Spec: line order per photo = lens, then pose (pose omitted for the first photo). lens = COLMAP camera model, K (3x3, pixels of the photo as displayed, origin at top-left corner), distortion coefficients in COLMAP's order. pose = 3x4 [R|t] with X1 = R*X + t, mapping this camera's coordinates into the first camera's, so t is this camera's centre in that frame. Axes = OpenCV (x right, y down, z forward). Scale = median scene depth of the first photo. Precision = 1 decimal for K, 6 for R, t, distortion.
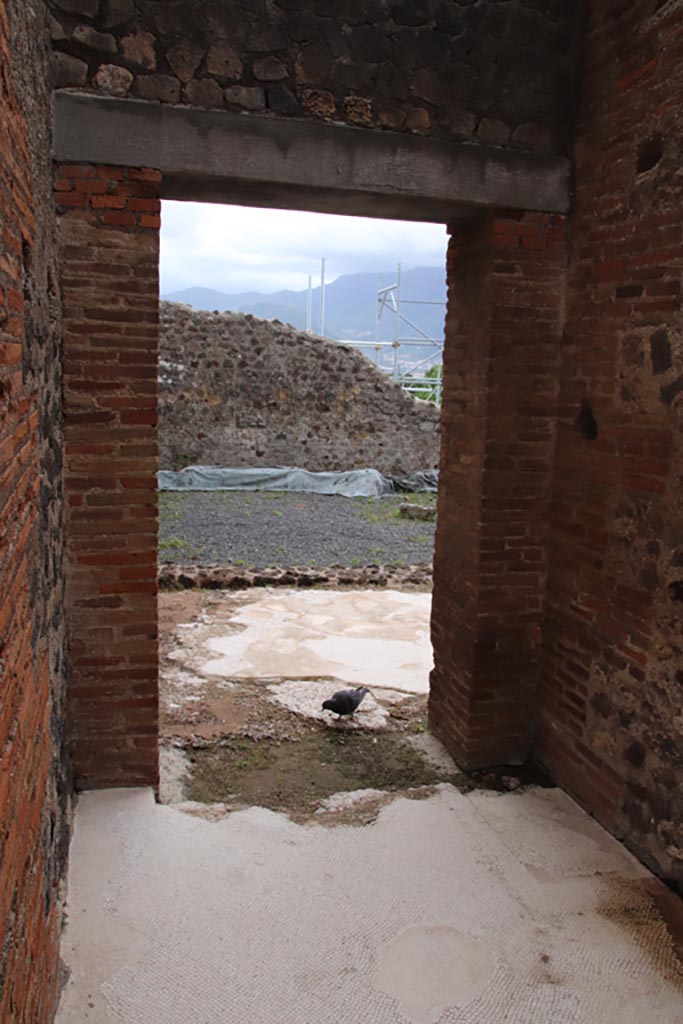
lens RADIAL K [[857.4, 0, 341.5], [0, 857.4, 512.0], [0, 0, 1]] dist [-0.165006, 0.180823]
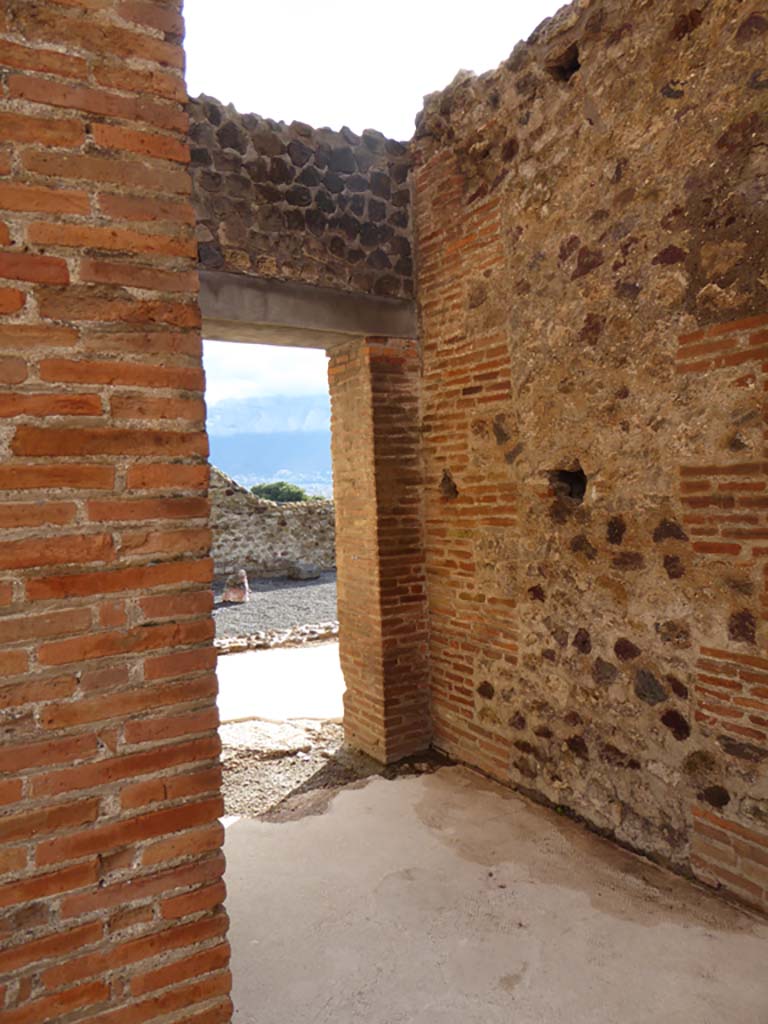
lens RADIAL K [[726.5, 0, 384.0], [0, 726.5, 512.0], [0, 0, 1]] dist [-0.050649, 0.012035]
pose [[0.956036, -0.078599, 0.282519, -0.158164], [0.112239, 0.988128, -0.104910, 0.052316], [-0.270919, 0.132008, 0.953508, -0.104953]]
